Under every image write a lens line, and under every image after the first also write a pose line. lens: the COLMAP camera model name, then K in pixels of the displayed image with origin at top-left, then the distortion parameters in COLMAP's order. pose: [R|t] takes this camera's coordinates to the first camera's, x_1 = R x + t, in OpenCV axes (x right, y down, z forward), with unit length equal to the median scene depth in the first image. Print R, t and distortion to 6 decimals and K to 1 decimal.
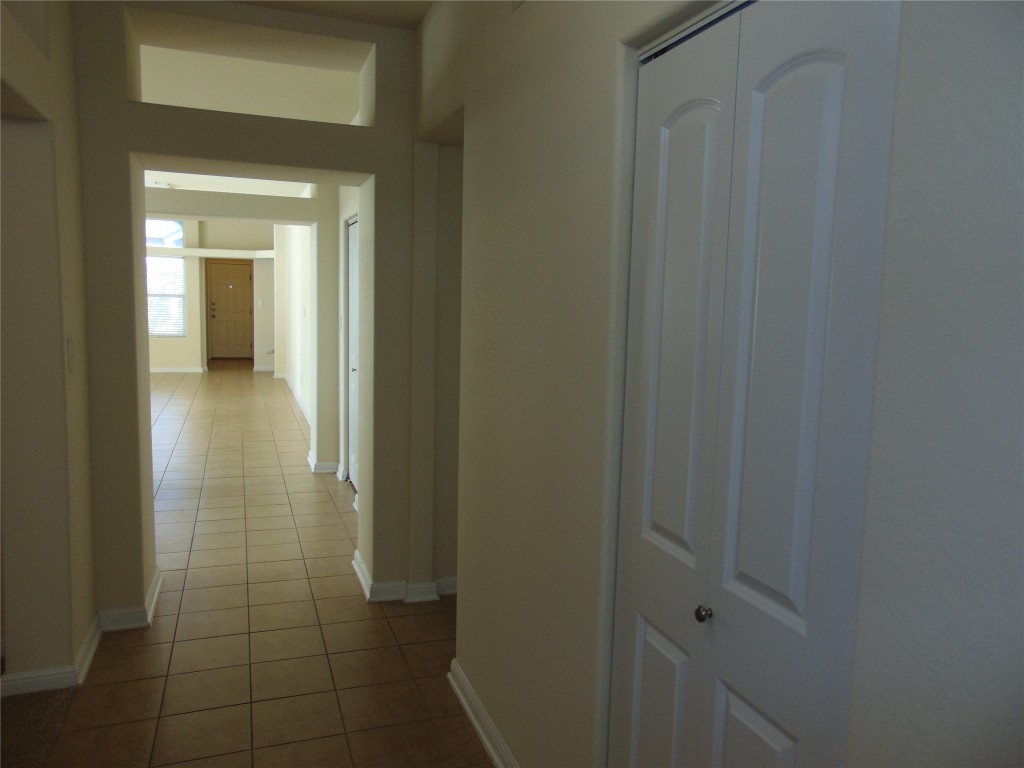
lens RADIAL K [[762.4, 0, 512.0], [0, 762.4, 384.0], [0, 0, 1]] dist [-0.027693, -0.001571]
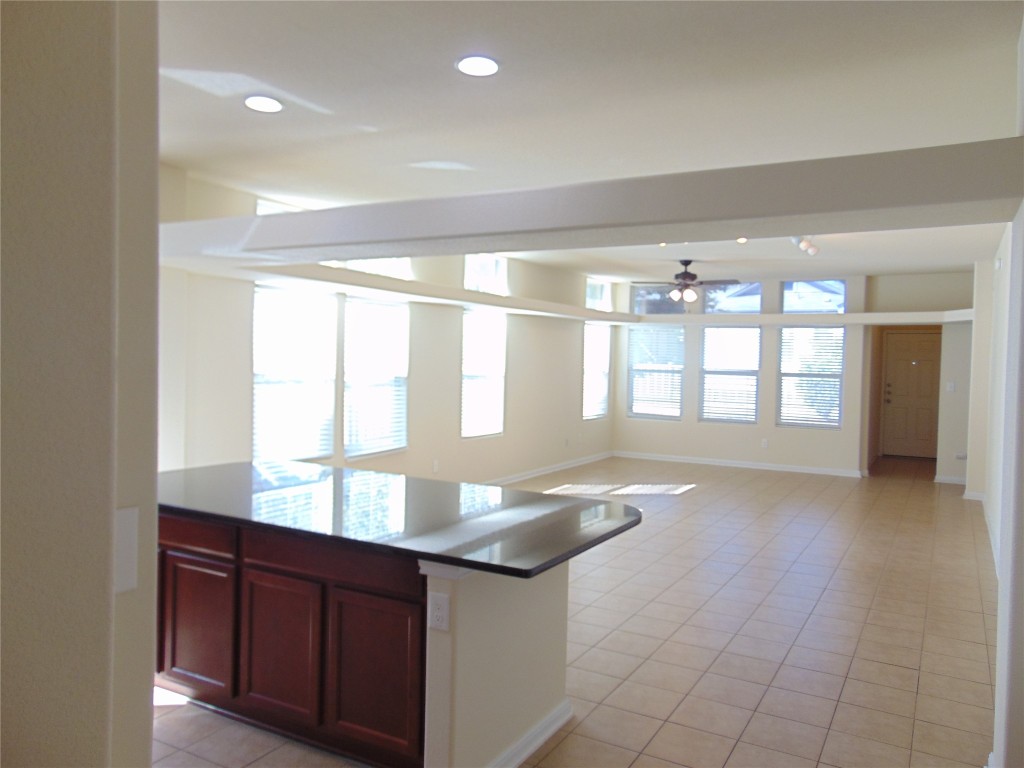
lens RADIAL K [[762.4, 0, 512.0], [0, 762.4, 384.0], [0, 0, 1]] dist [-0.027693, -0.001571]
pose [[0.647974, 0.008018, -0.761620, -0.063882], [-0.086428, 0.994260, -0.063065, -0.029978], [0.756743, 0.106689, 0.644948, 0.251319]]
